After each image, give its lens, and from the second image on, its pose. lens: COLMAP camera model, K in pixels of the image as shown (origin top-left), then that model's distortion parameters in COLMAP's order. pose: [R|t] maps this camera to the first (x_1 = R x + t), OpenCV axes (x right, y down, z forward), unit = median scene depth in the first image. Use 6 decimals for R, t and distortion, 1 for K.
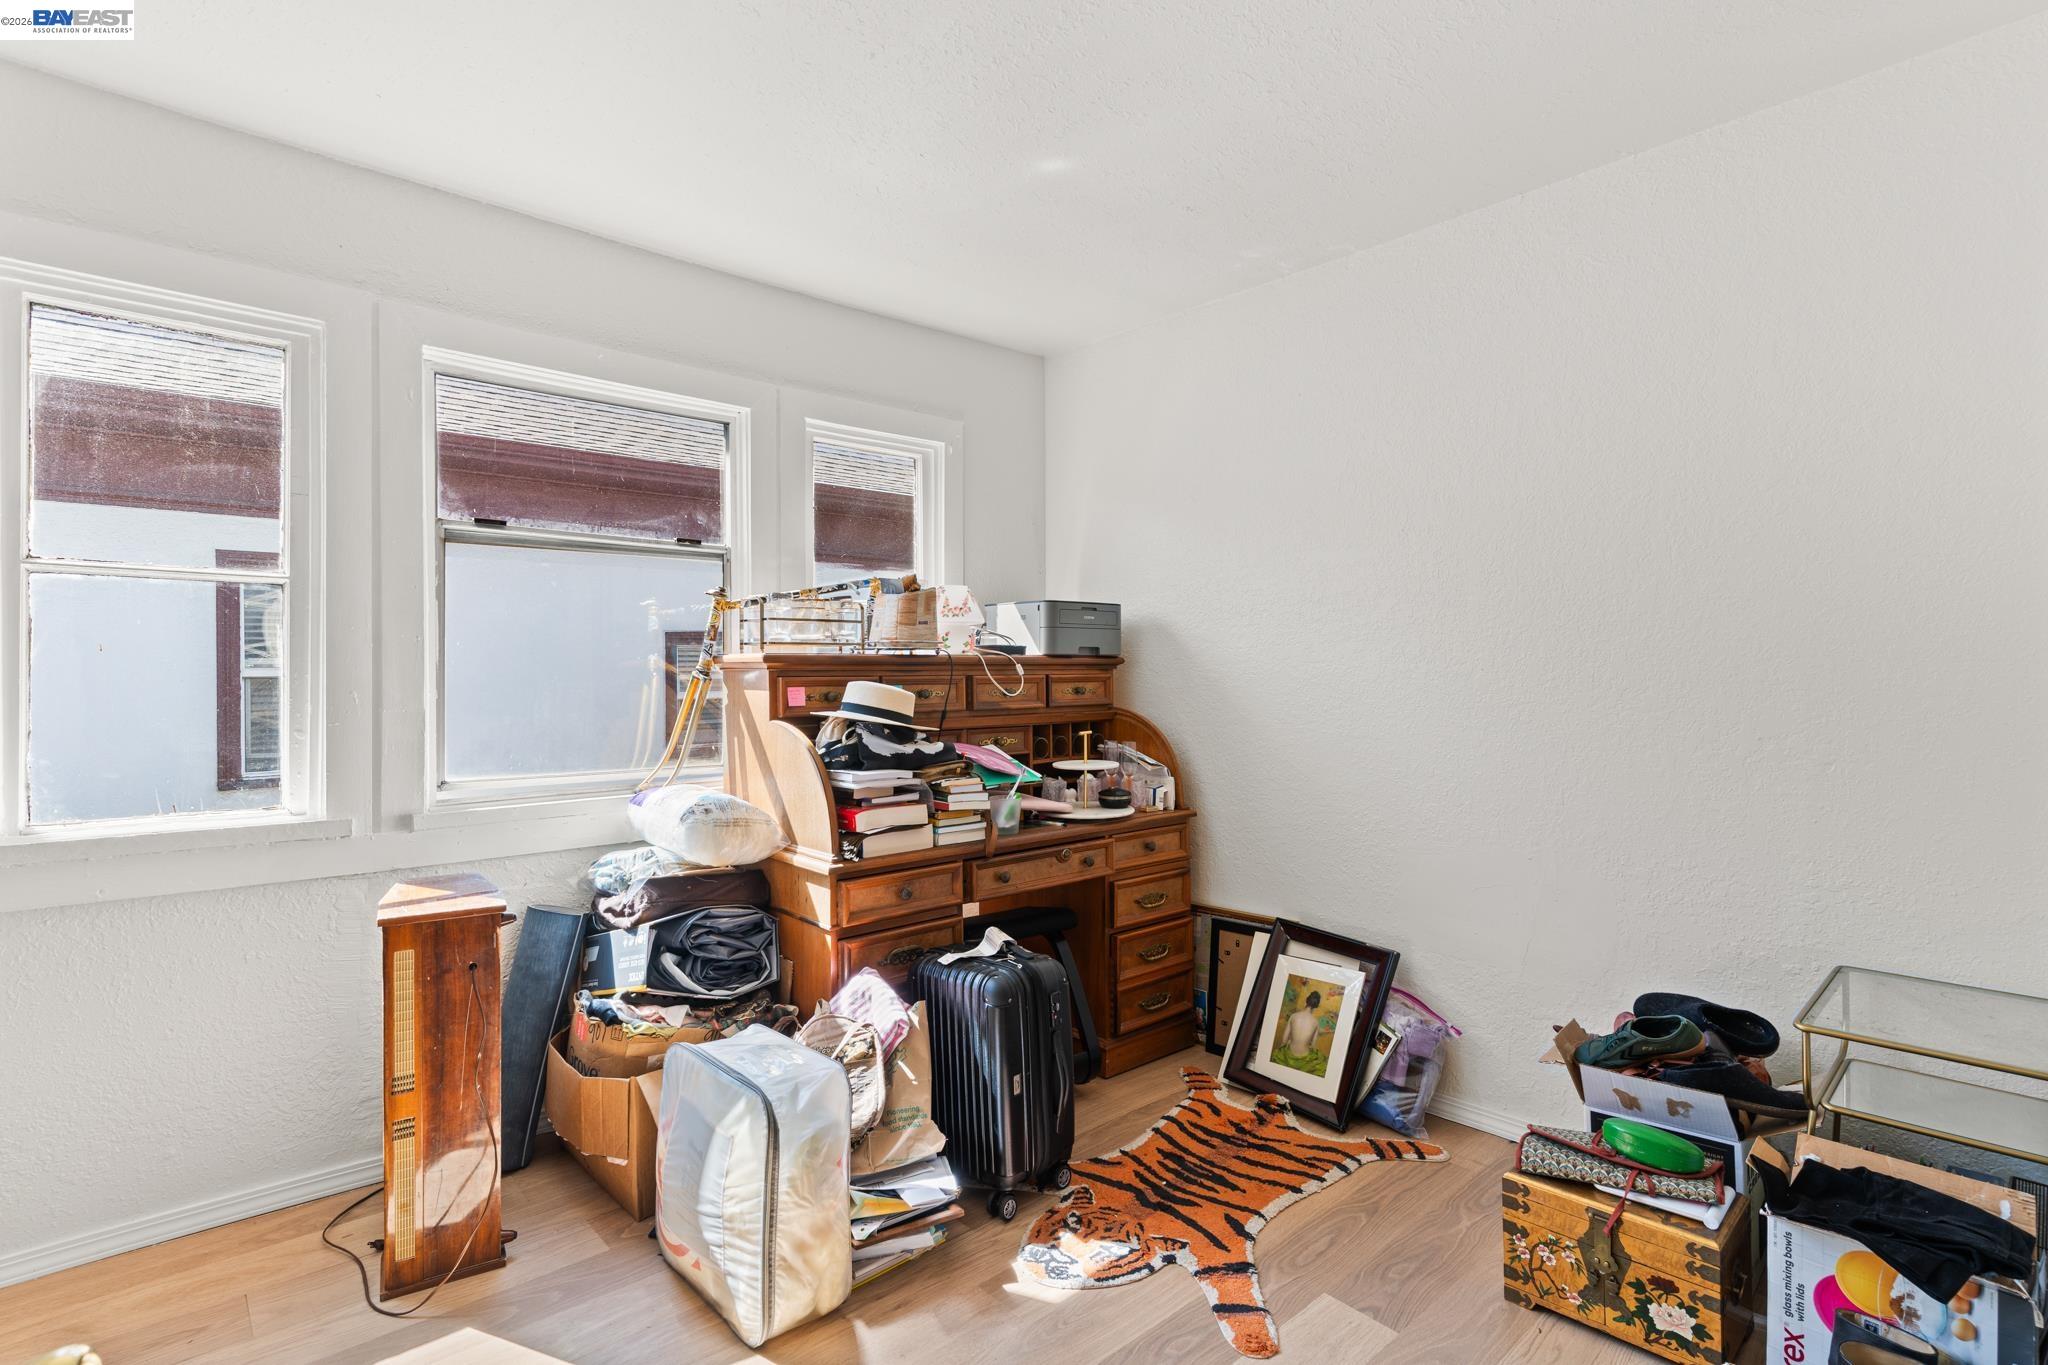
lens RADIAL K [[1002.4, 0, 1017.1], [0, 1002.4, 672.1], [0, 0, 1]] dist [0.001567, -0.000389]
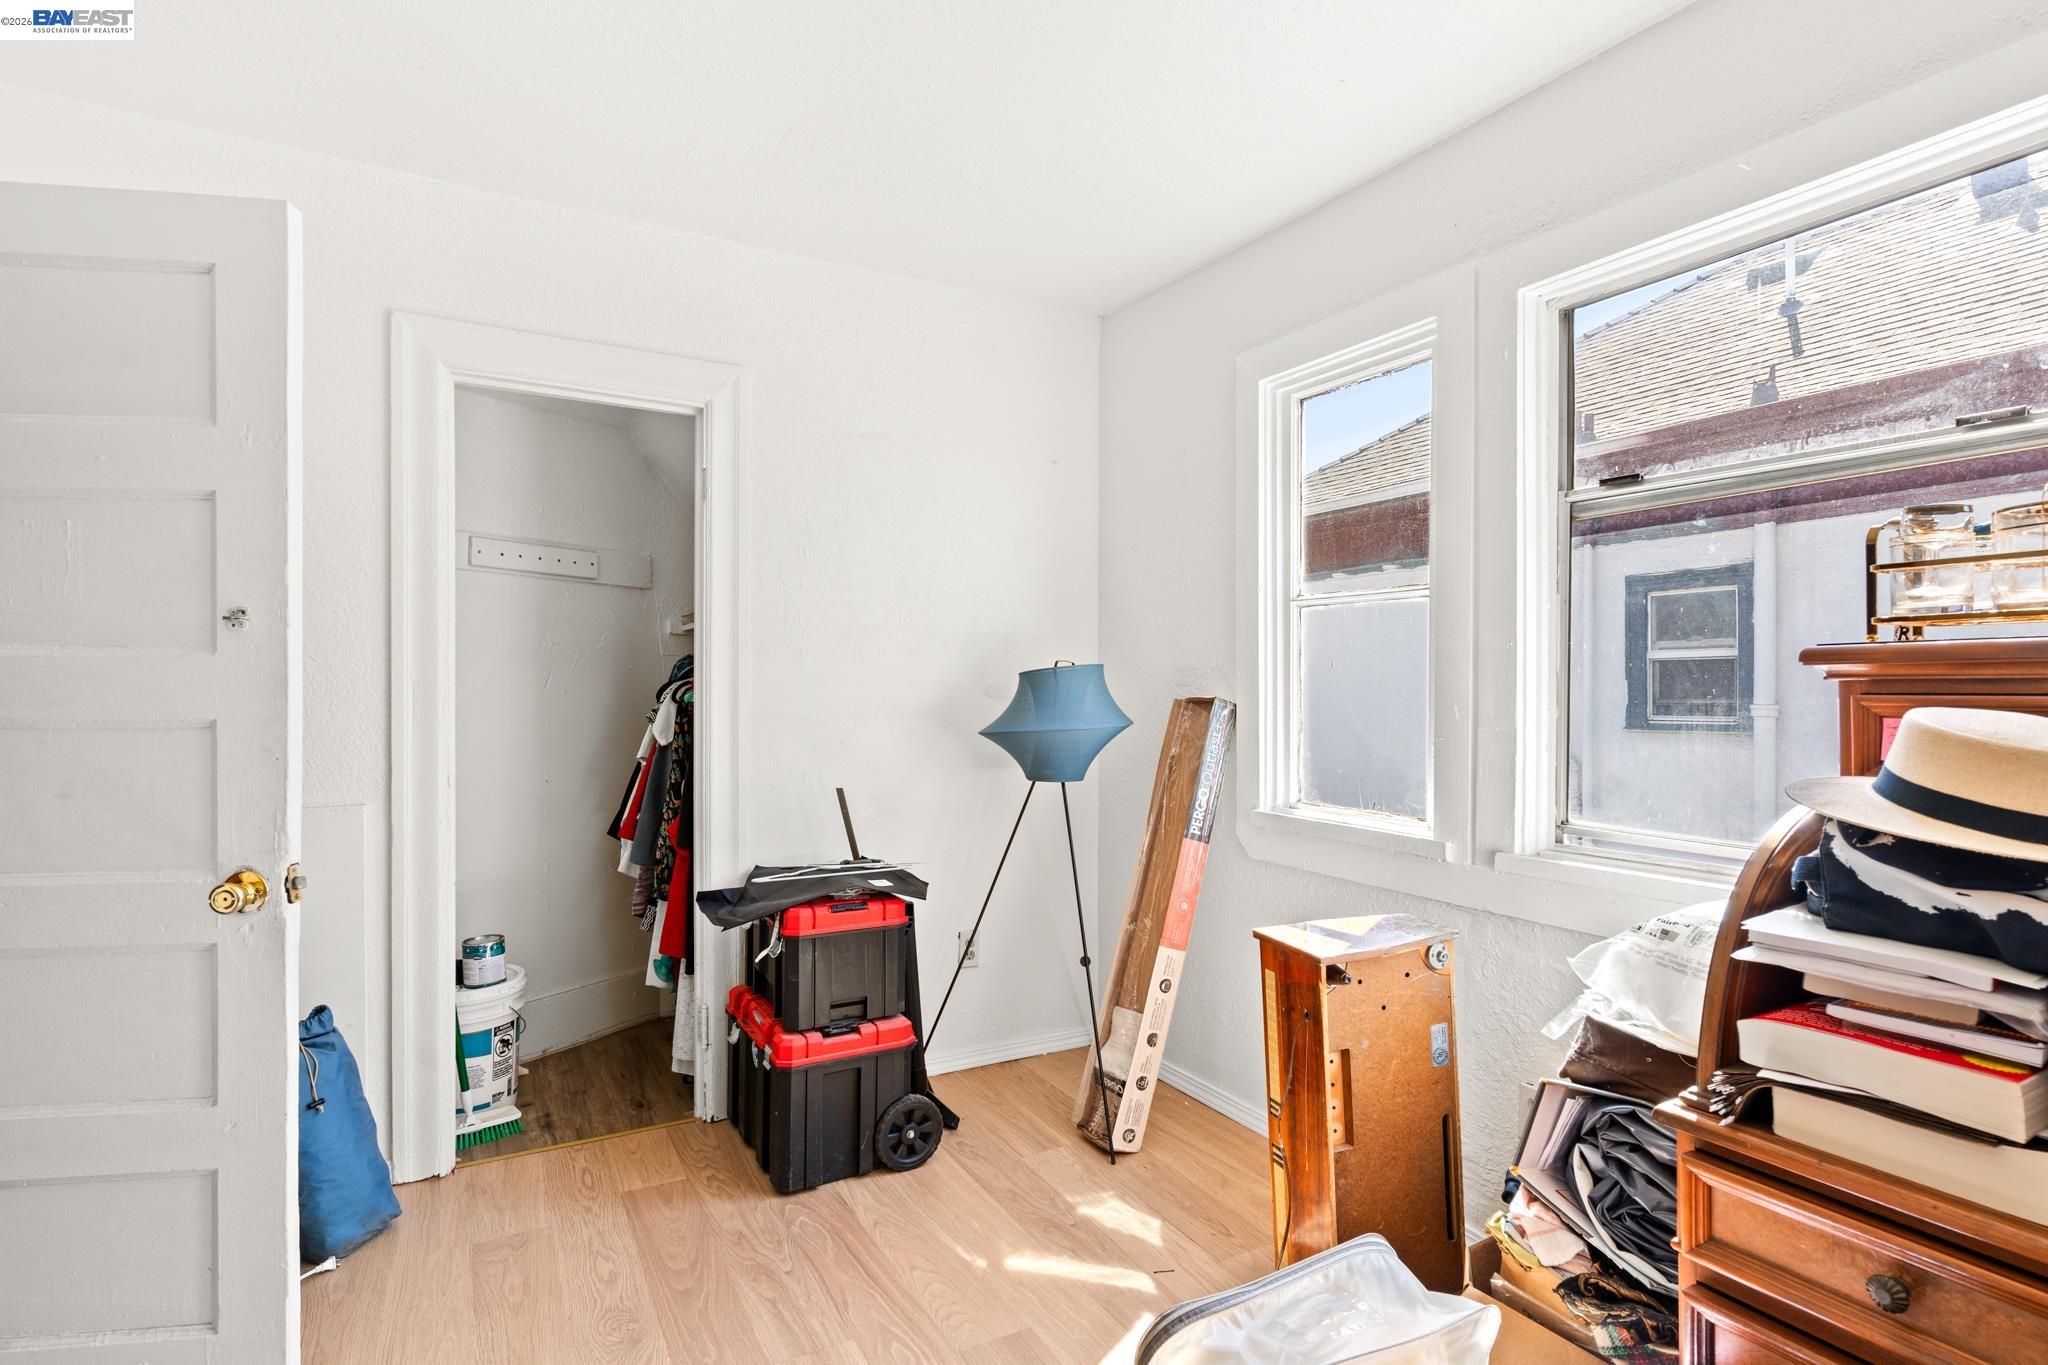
lens RADIAL K [[1002.4, 0, 1016.6], [0, 1002.4, 691.2], [0, 0, 1]] dist [0.001567, -0.000389]
pose [[-0.218700, 0.007151, -0.975766, 0.303211], [0.000596, 0.999974, 0.007195, 0.000115], [0.975792, 0.000992, -0.218699, 0.755863]]
